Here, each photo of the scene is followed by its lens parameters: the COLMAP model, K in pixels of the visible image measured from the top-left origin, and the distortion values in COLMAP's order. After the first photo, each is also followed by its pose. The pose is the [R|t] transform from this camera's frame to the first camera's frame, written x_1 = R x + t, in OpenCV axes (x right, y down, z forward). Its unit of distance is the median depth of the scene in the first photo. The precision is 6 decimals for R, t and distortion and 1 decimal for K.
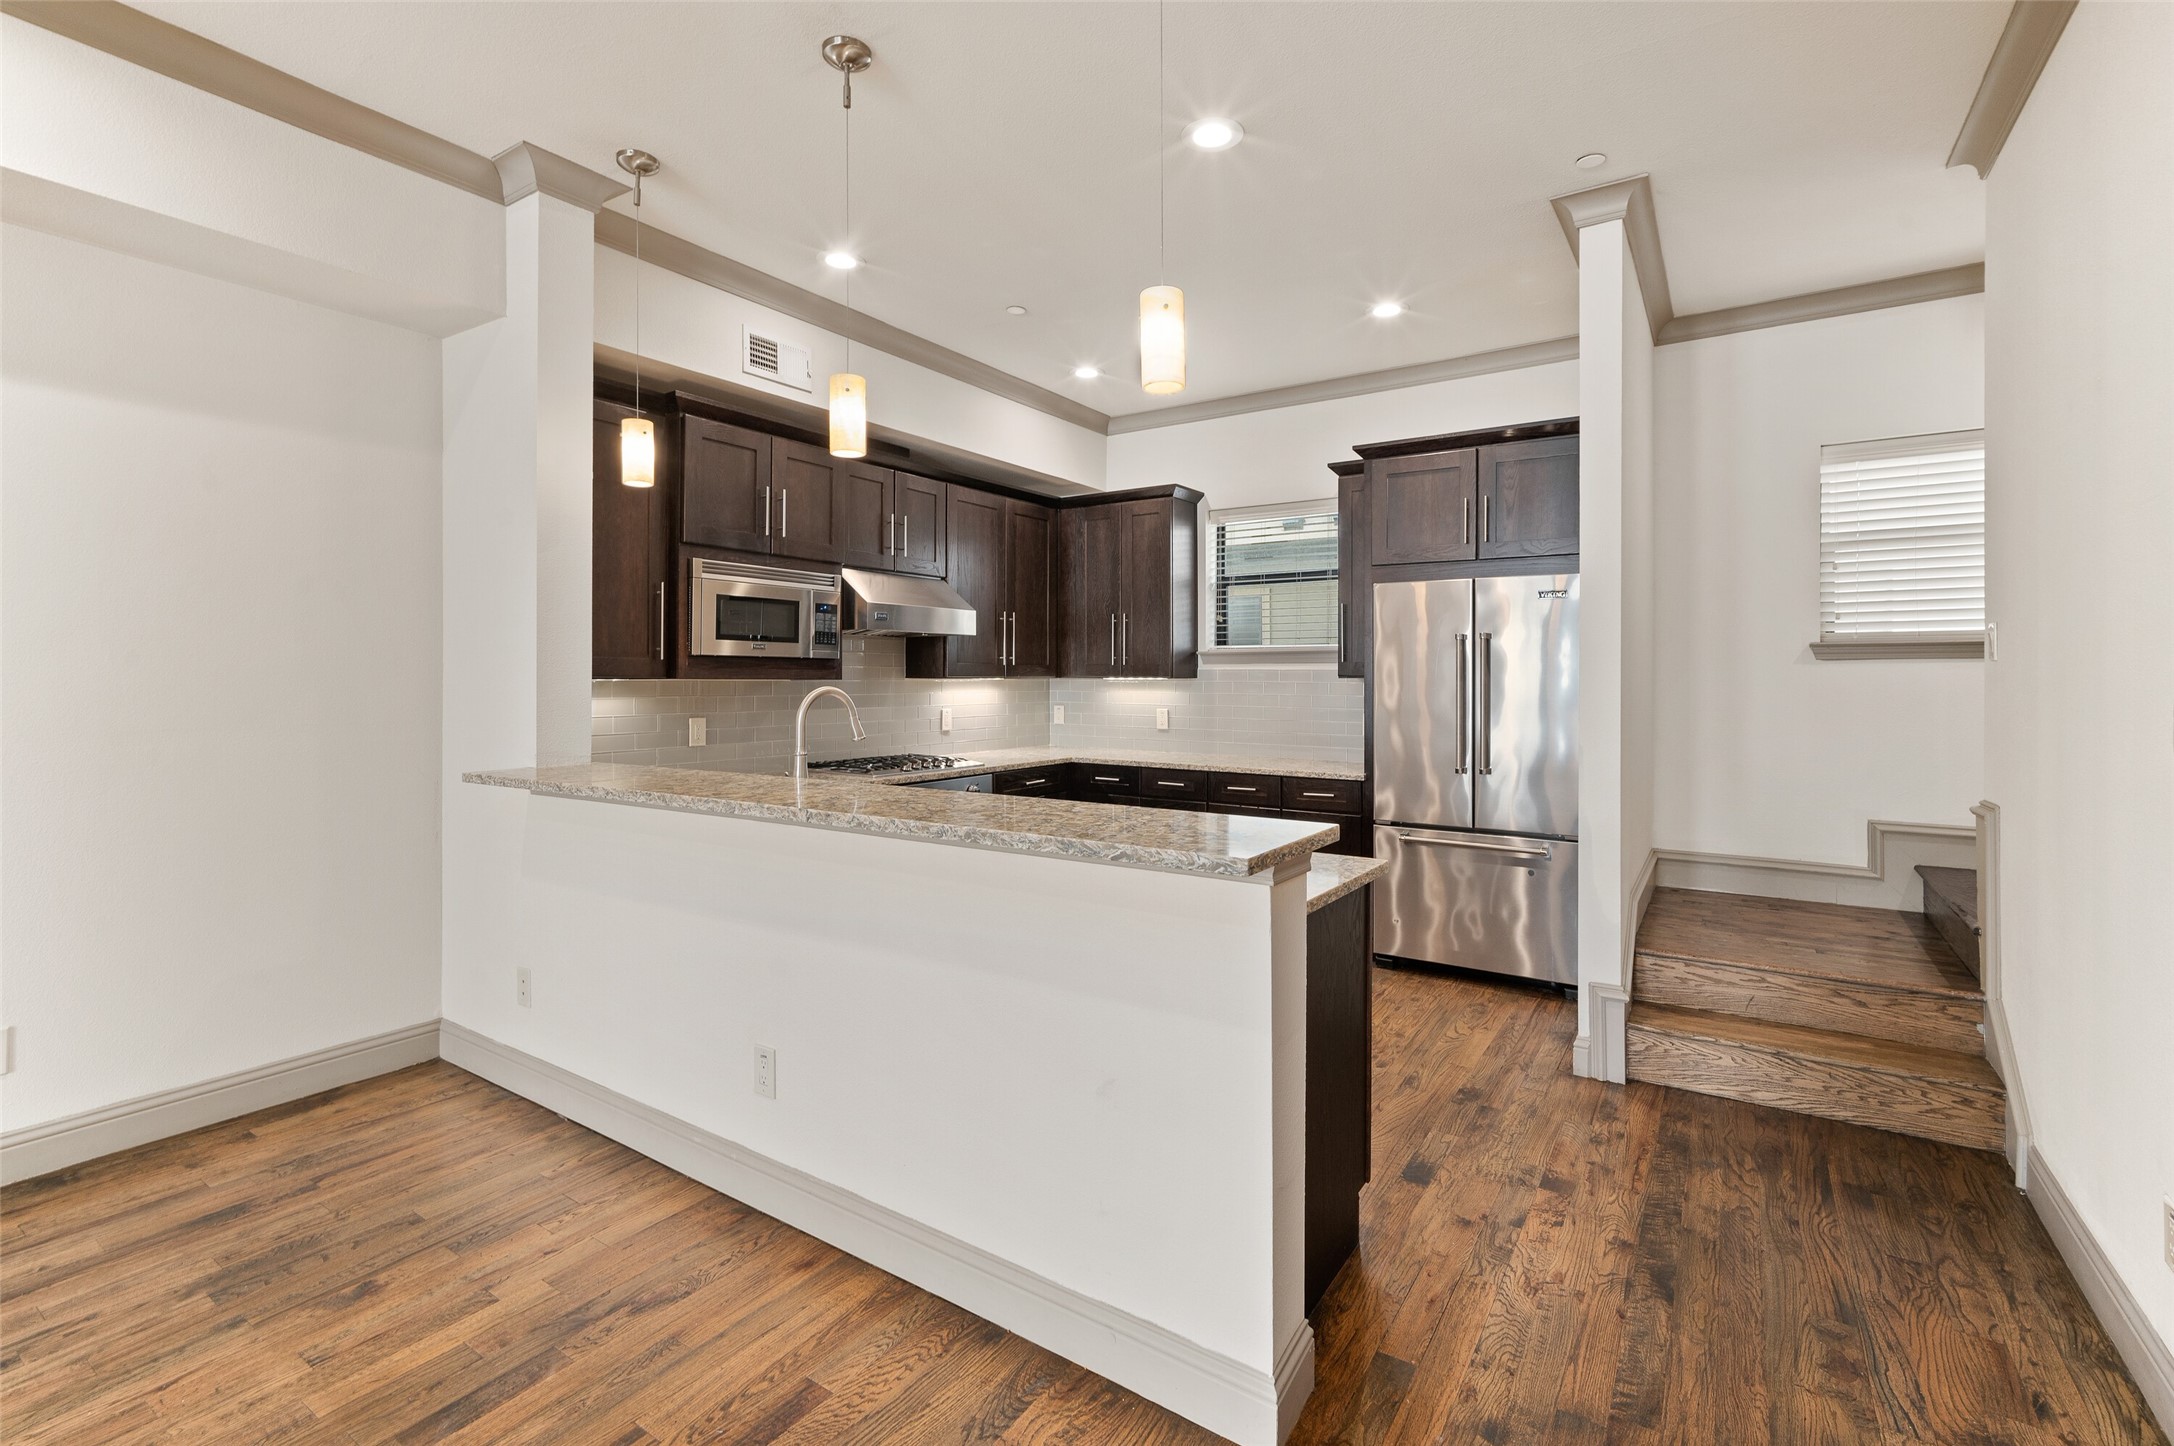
lens RADIAL K [[957.7, 0, 1135.4], [0, 957.7, 676.1], [0, 0, 1]] dist [-0.000024, 0.002176]
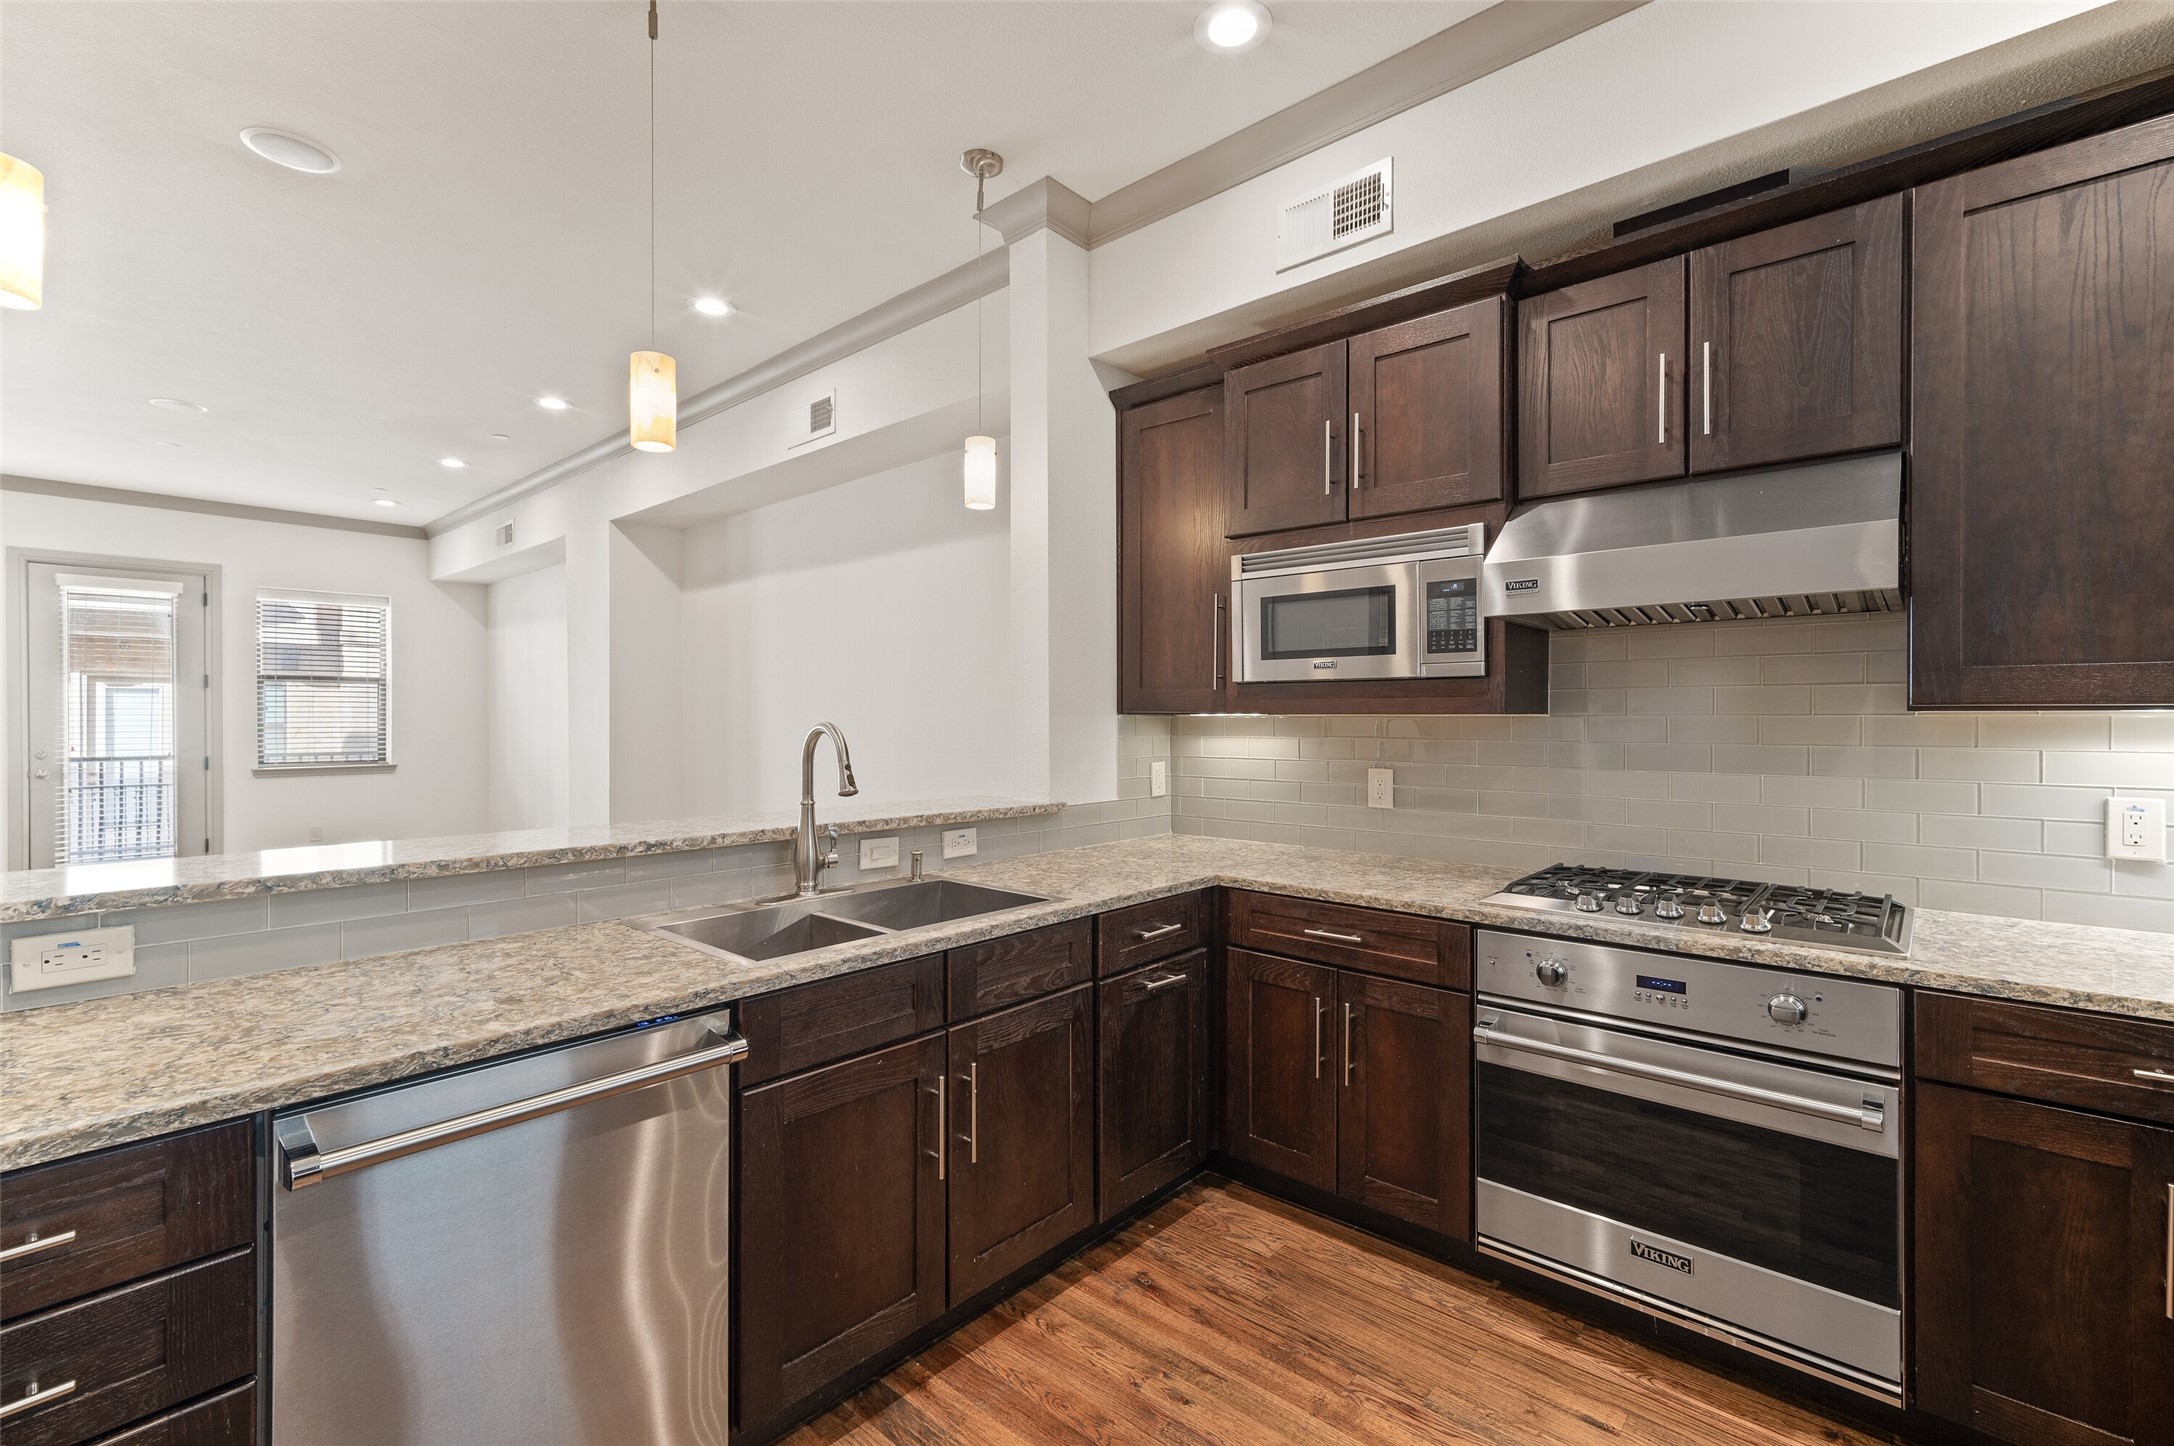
lens RADIAL K [[957.7, 0, 1099.1], [0, 957.7, 722.6], [0, 0, 1]] dist [-0.000024, 0.002176]
pose [[-0.177703, 0.004505, -0.984074, 0.276723], [0.003464, 0.999986, 0.003952, 0.006206], [0.984078, -0.002706, -0.177716, 0.903243]]
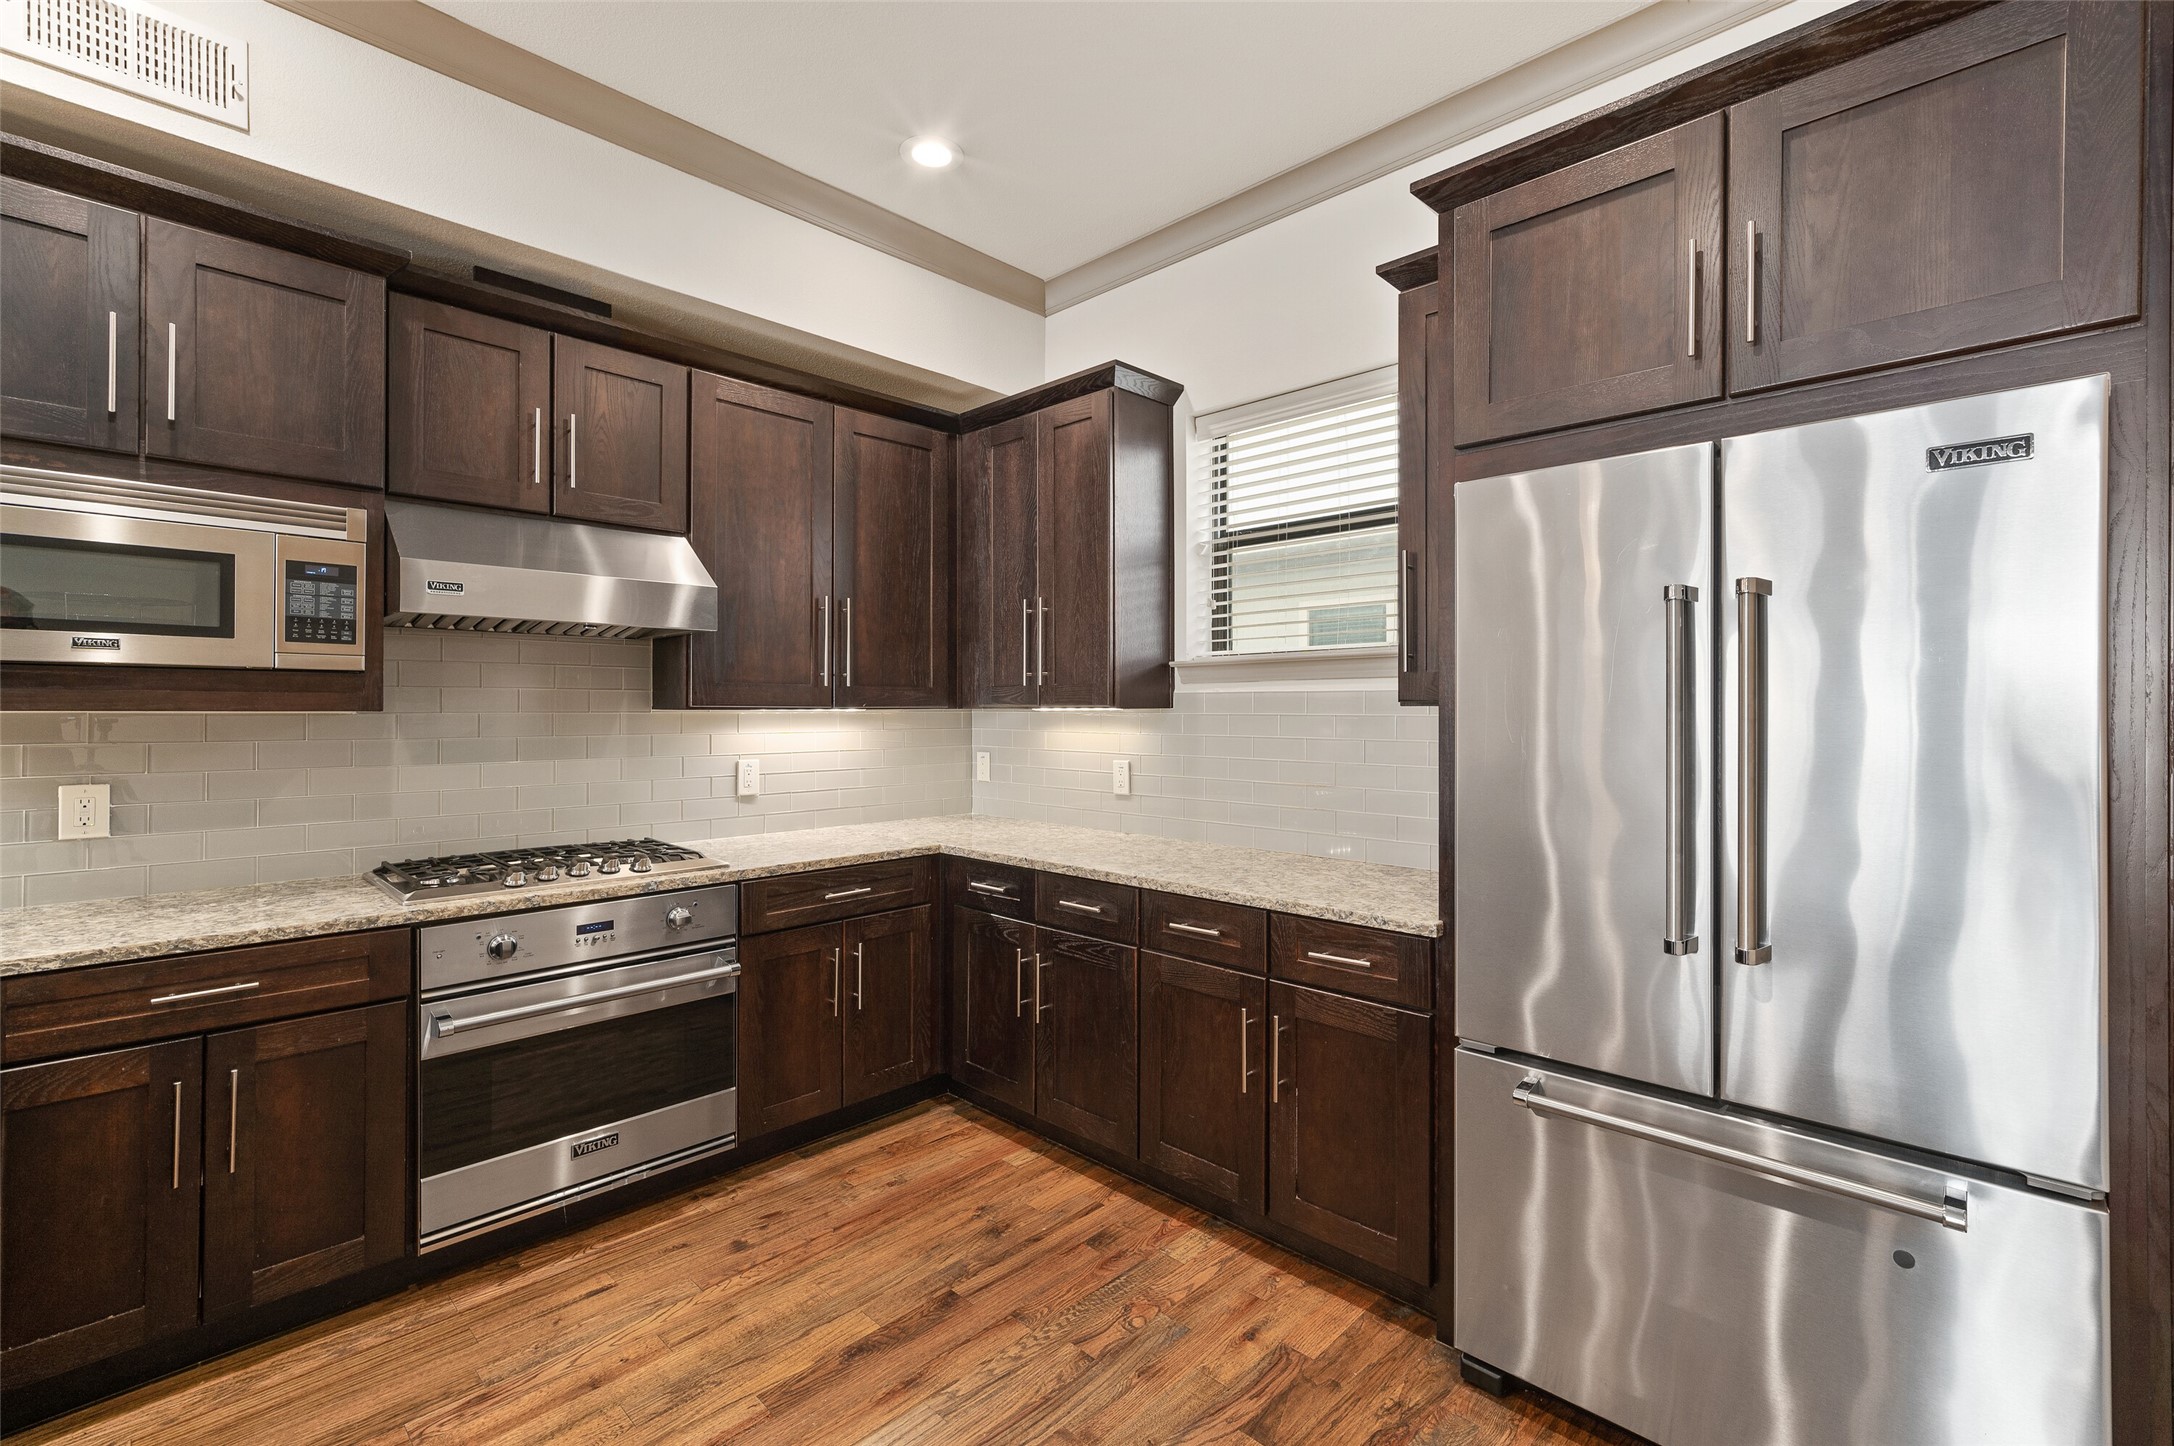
lens RADIAL K [[957.7, 0, 1109.4], [0, 957.7, 711.0], [0, 0, 1]] dist [-0.000024, 0.002176]
pose [[0.979568, -0.001806, -0.201103, 0.196180], [0.002167, 0.999996, 0.001575, 0.004130], [0.201099, -0.001979, 0.979569, 0.586220]]
